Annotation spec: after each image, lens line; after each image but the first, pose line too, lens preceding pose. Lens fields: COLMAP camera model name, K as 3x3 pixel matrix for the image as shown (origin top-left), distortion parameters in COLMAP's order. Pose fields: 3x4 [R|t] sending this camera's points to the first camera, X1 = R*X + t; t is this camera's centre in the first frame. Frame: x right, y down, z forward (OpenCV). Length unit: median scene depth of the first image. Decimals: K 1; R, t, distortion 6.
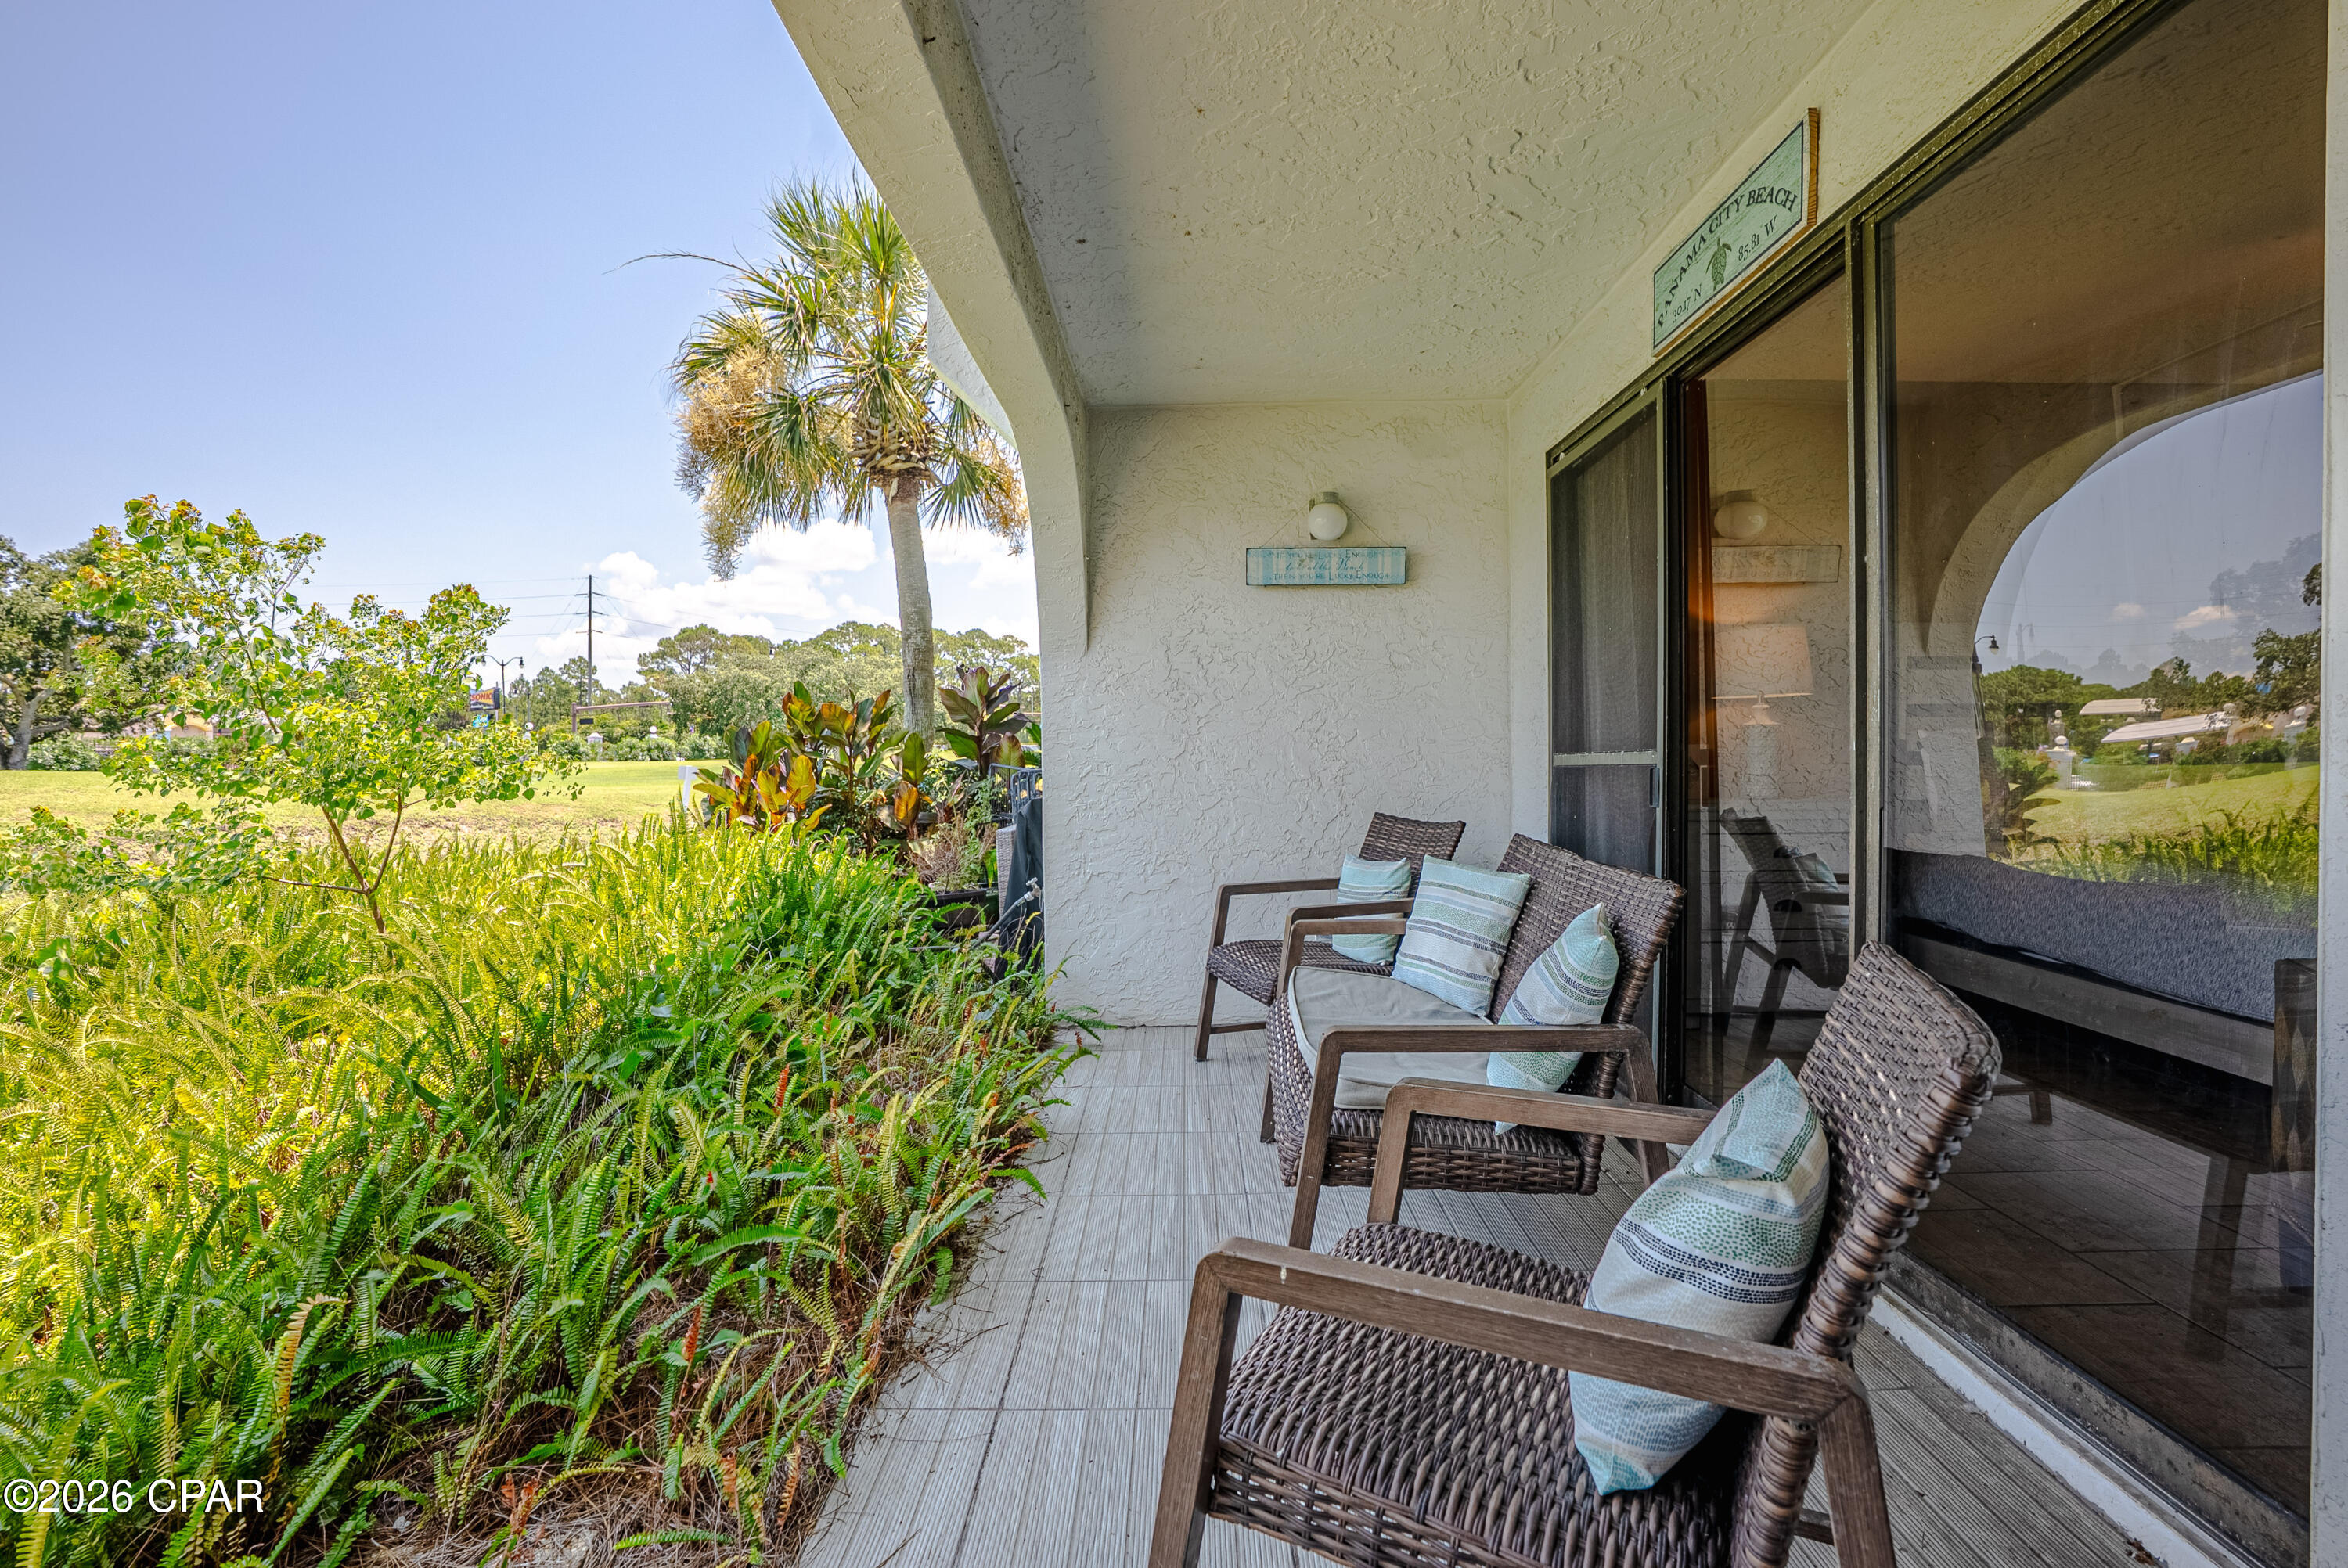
lens RADIAL K [[1171.3, 0, 1159.5], [0, 1171.3, 762.8], [0, 0, 1]] dist [-0.041678, 0.012920]
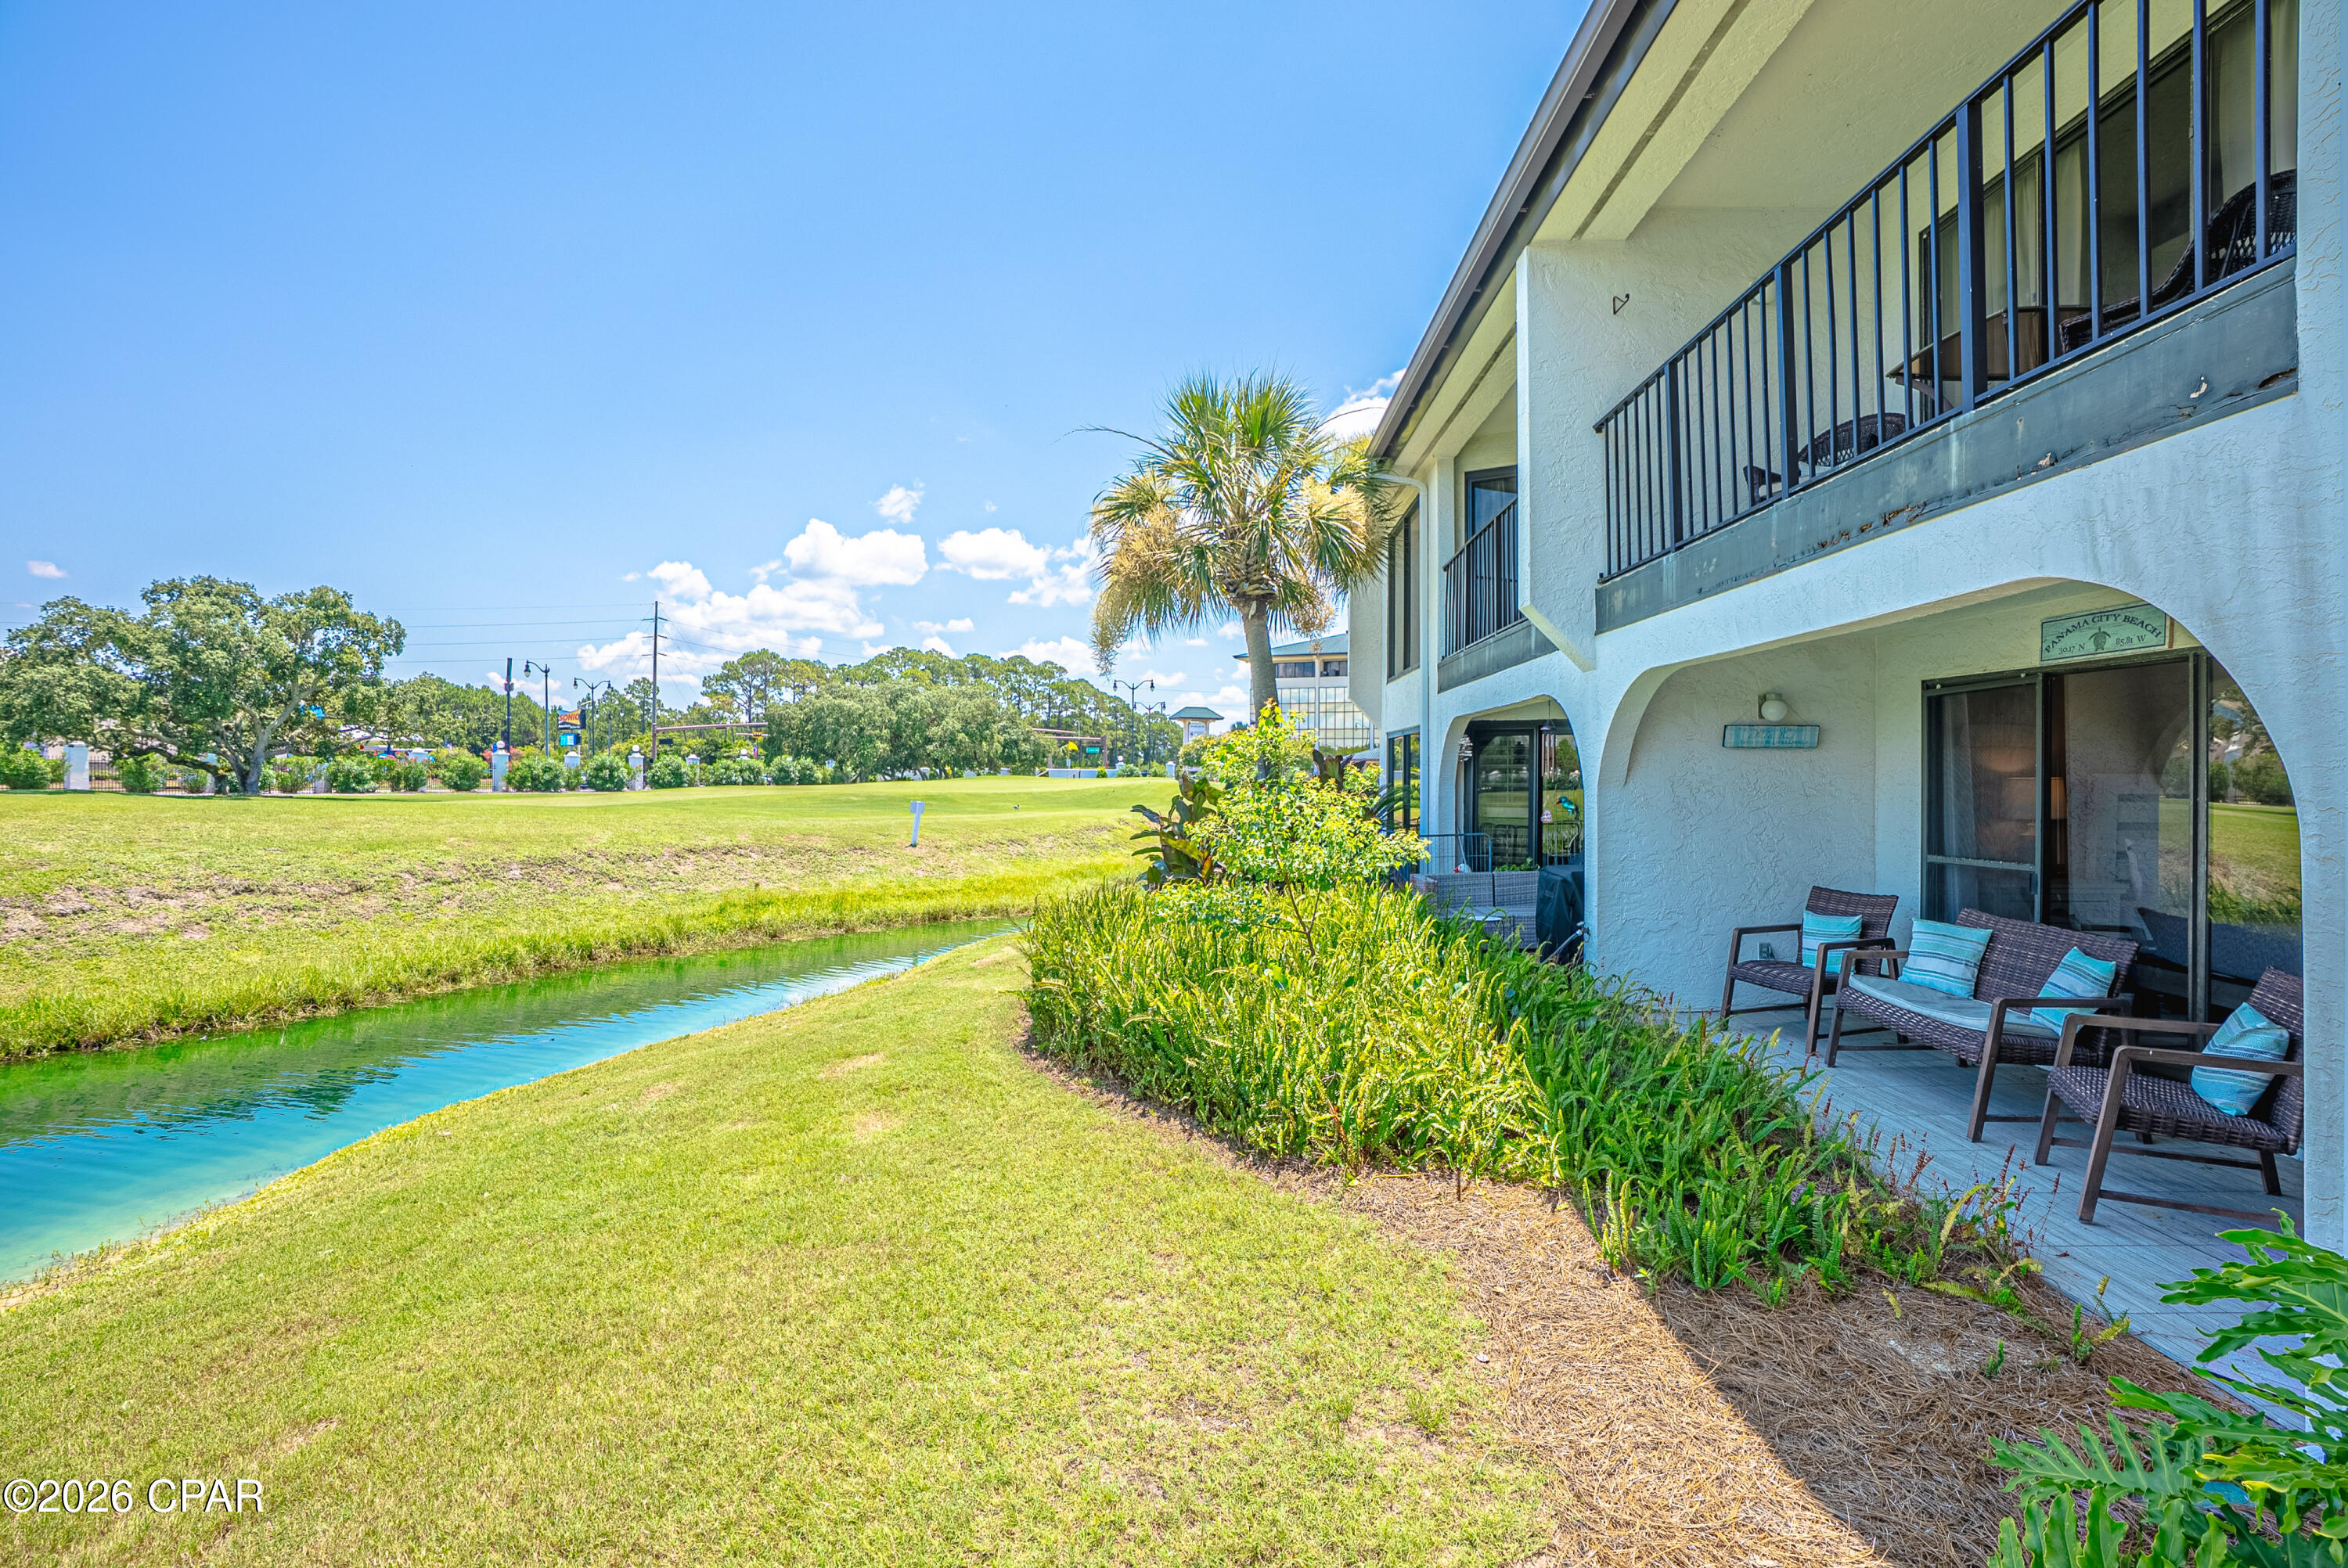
lens RADIAL K [[1109.2, 0, 1195.2], [0, 1109.2, 789.9], [0, 0, 1]] dist [-0.059882, 0.018501]
pose [[0.999932, 0.011555, -0.001300, -0.675001], [-0.011549, 0.999924, 0.004269, -0.088574], [0.001349, -0.004254, 0.999990, -0.558655]]
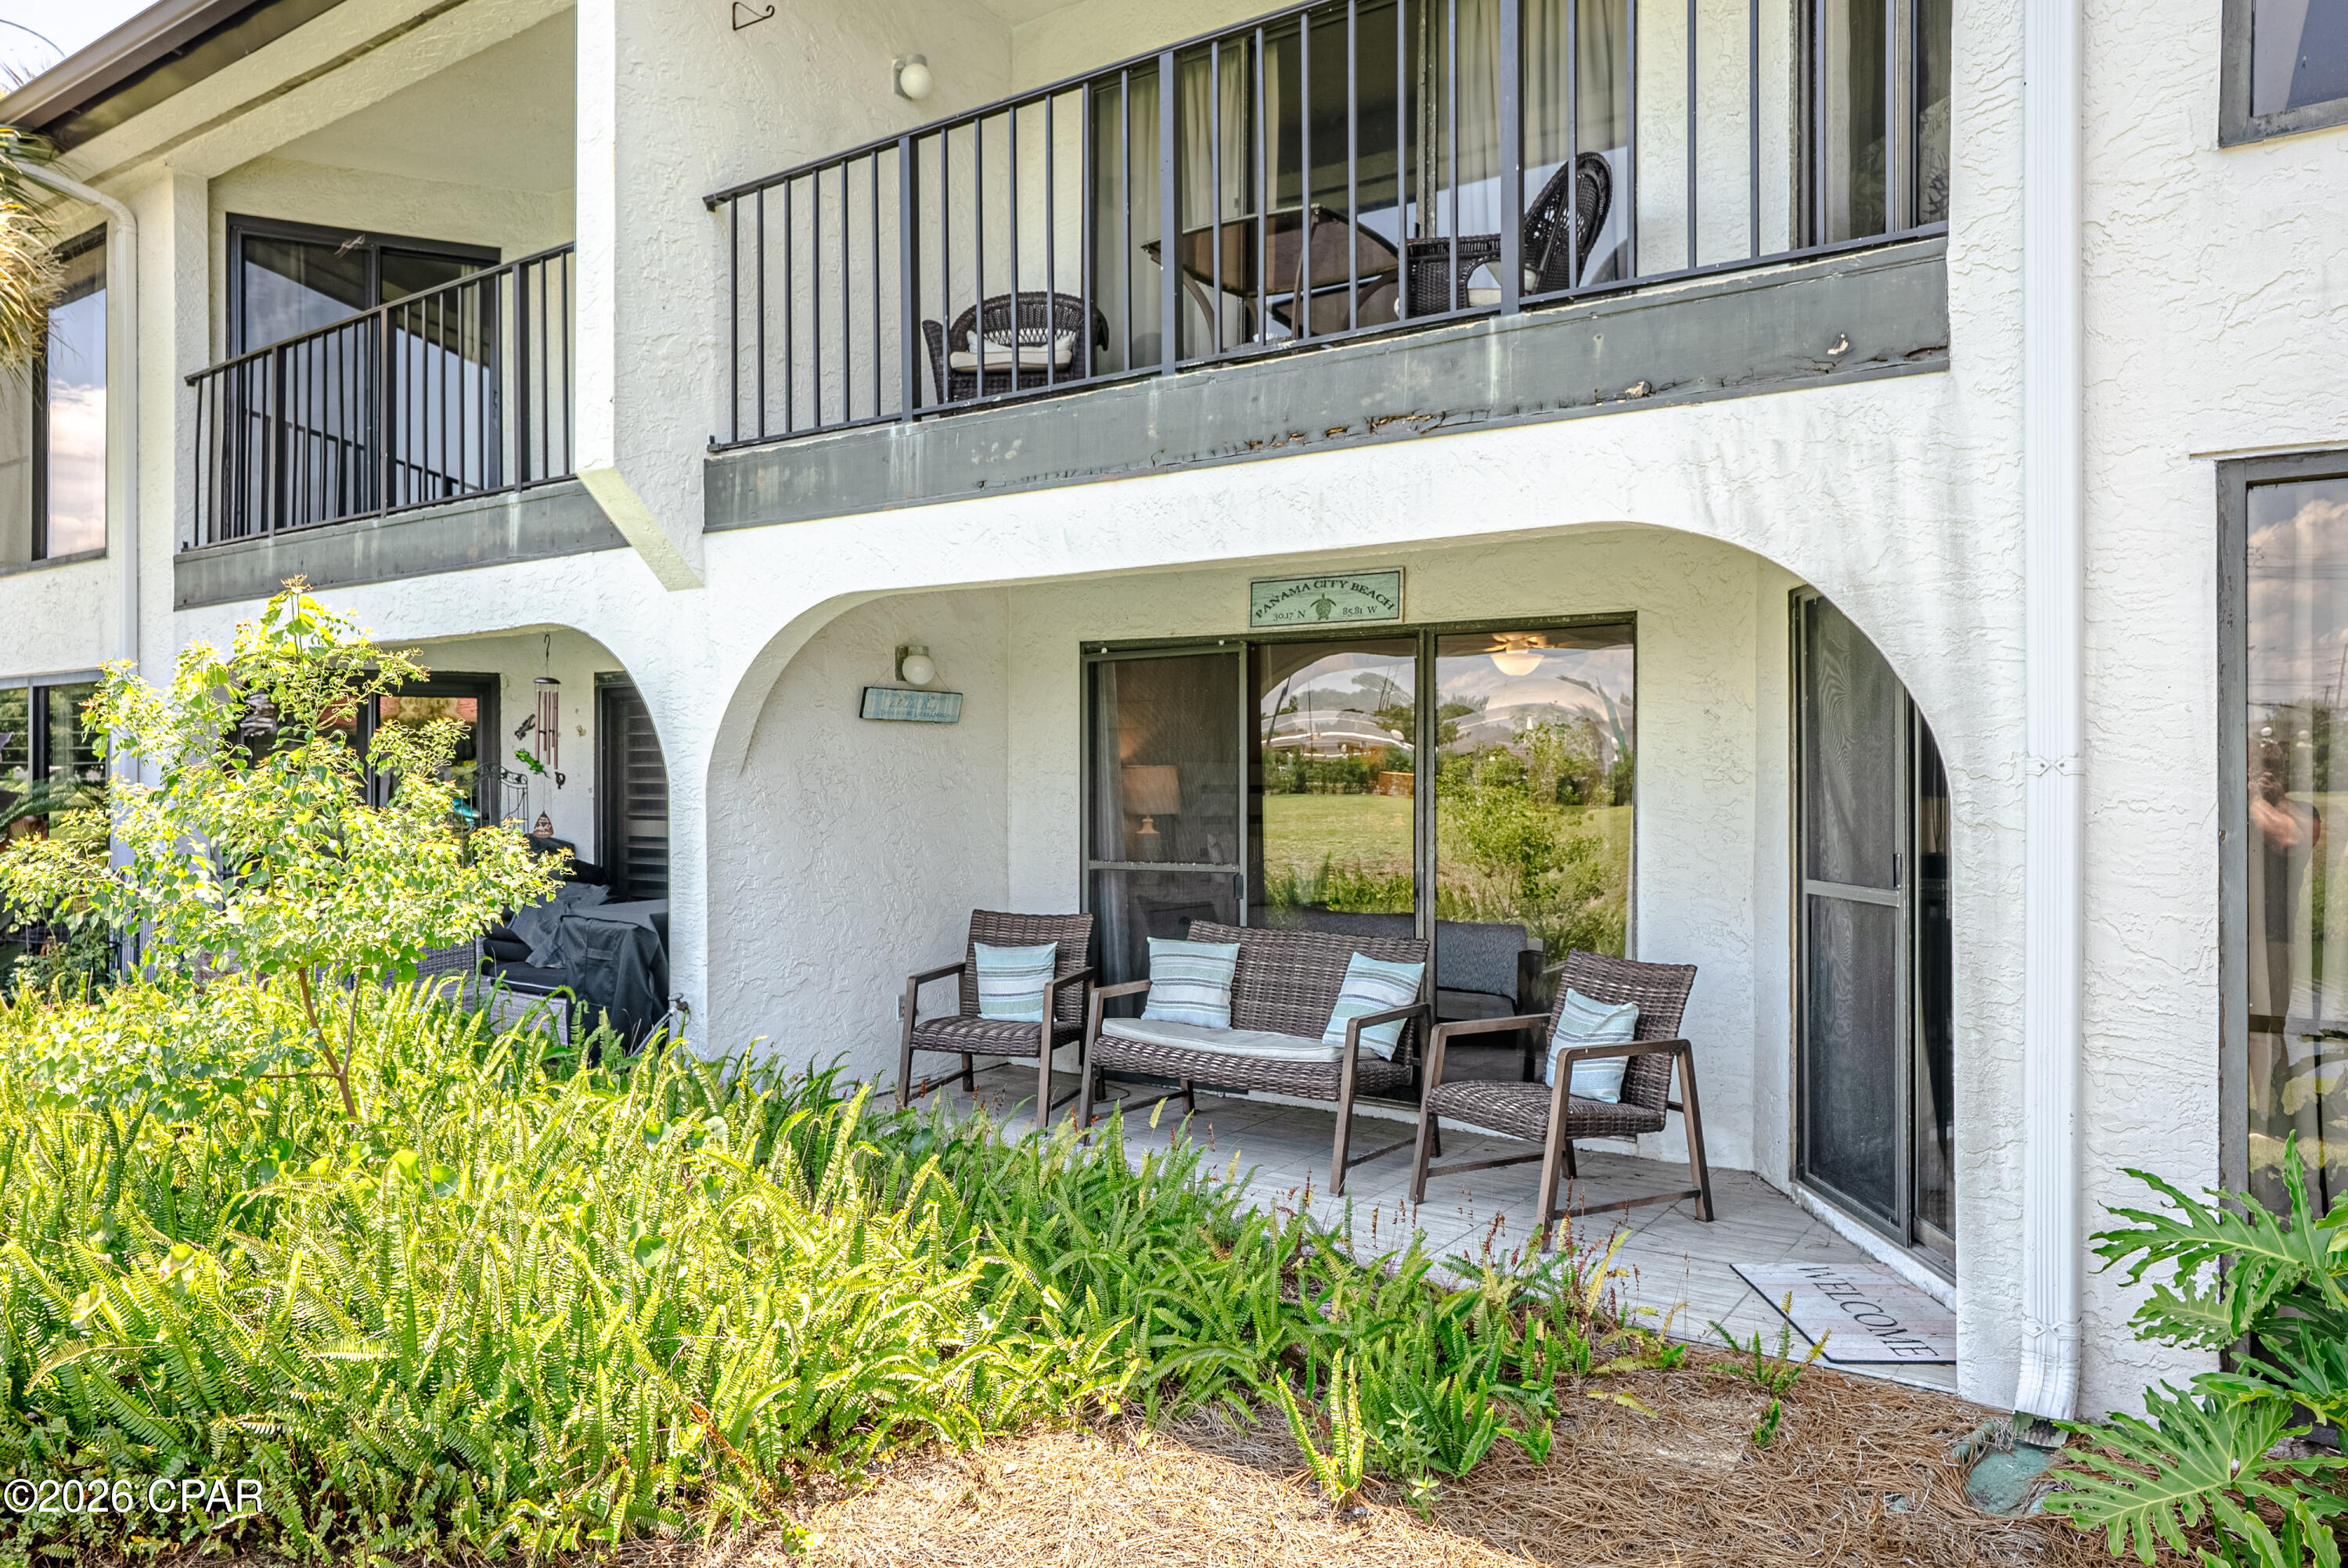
lens RADIAL K [[1540.8, 0, 1172.2], [0, 1540.8, 794.9], [0, 0, 1]] dist [-0.025573, 0.004798]
pose [[0.549533, 0.004486, 0.835460, -1.025443], [-0.000482, 0.999987, -0.005053, -0.068681], [-0.835472, 0.002374, 0.549528, -0.087519]]
